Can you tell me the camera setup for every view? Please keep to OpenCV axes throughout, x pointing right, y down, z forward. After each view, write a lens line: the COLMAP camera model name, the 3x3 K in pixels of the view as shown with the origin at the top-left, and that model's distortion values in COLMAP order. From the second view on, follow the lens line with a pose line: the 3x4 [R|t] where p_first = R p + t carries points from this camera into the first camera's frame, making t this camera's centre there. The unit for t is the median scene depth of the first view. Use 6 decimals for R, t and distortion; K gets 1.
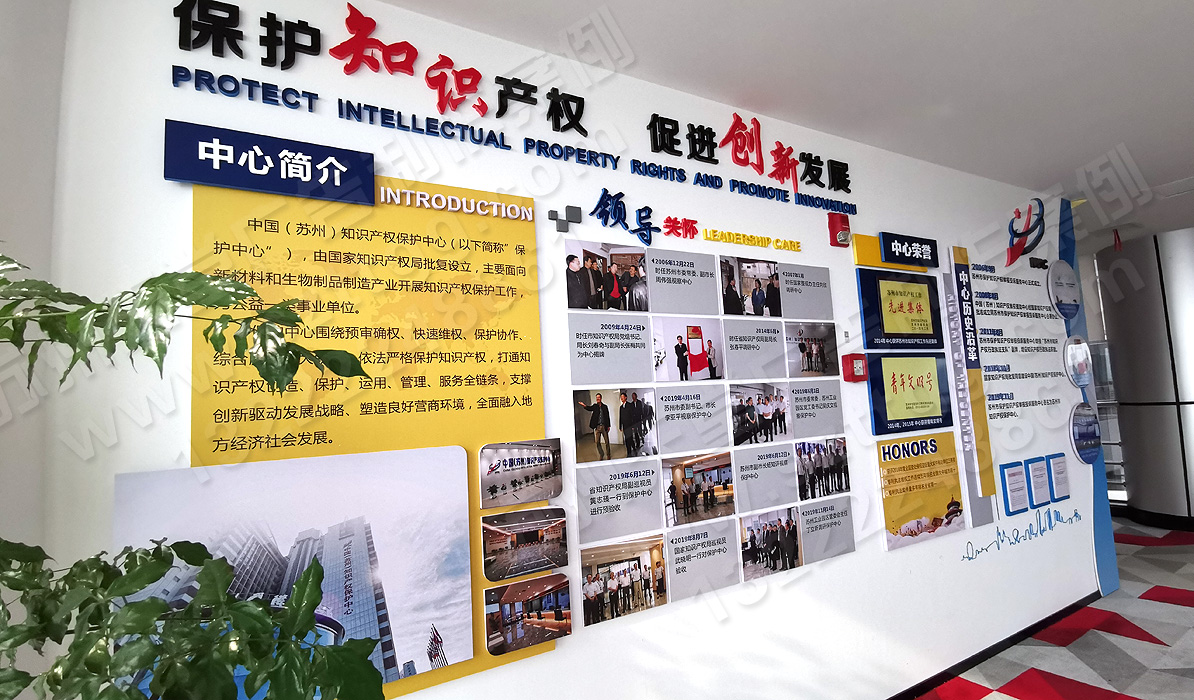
lens RADIAL K [[557.0, 0, 598.2], [0, 557.0, 358.4], [0, 0, 1]] dist [-0.010187, 0.023879]
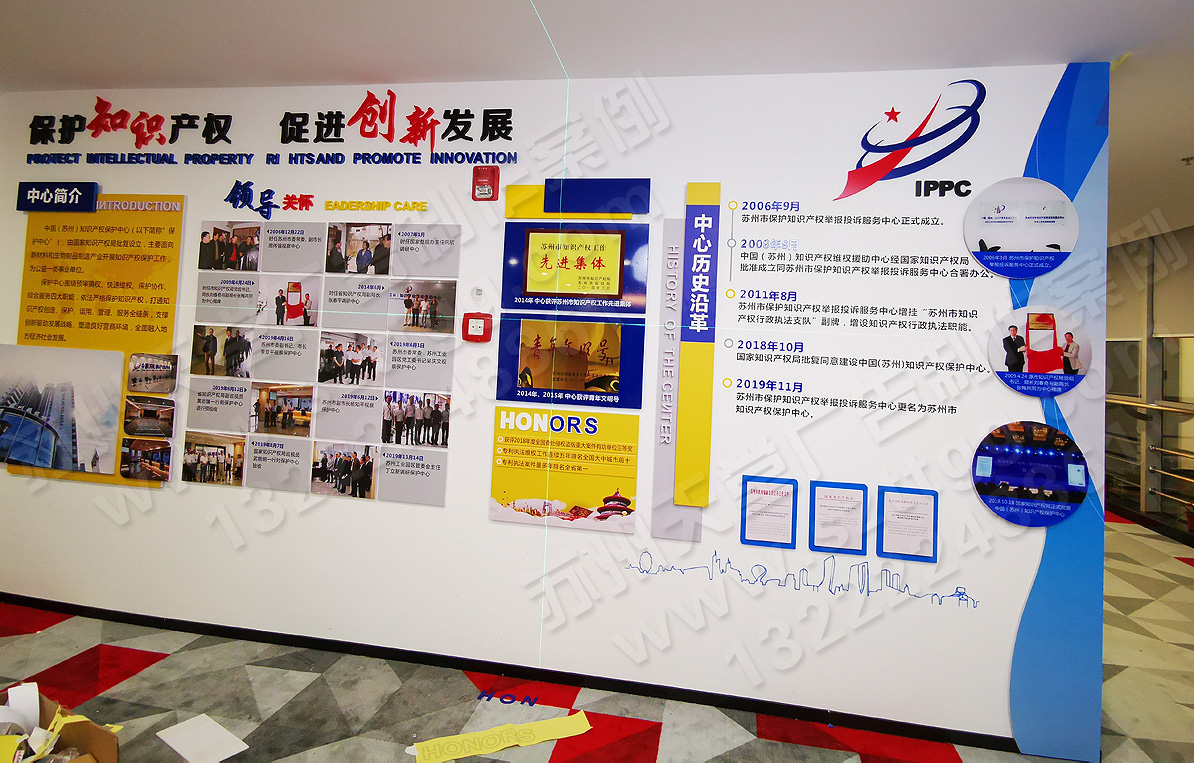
lens RADIAL K [[666.0, 0, 605.5], [0, 666.0, 309.8], [0, 0, 1]] dist [-0.024329, 0.042879]
pose [[0.763618, 0.065768, -0.642310, 1.792784], [-0.035134, 0.997557, 0.060373, -0.119039], [0.644712, -0.023535, 0.764064, 0.333313]]
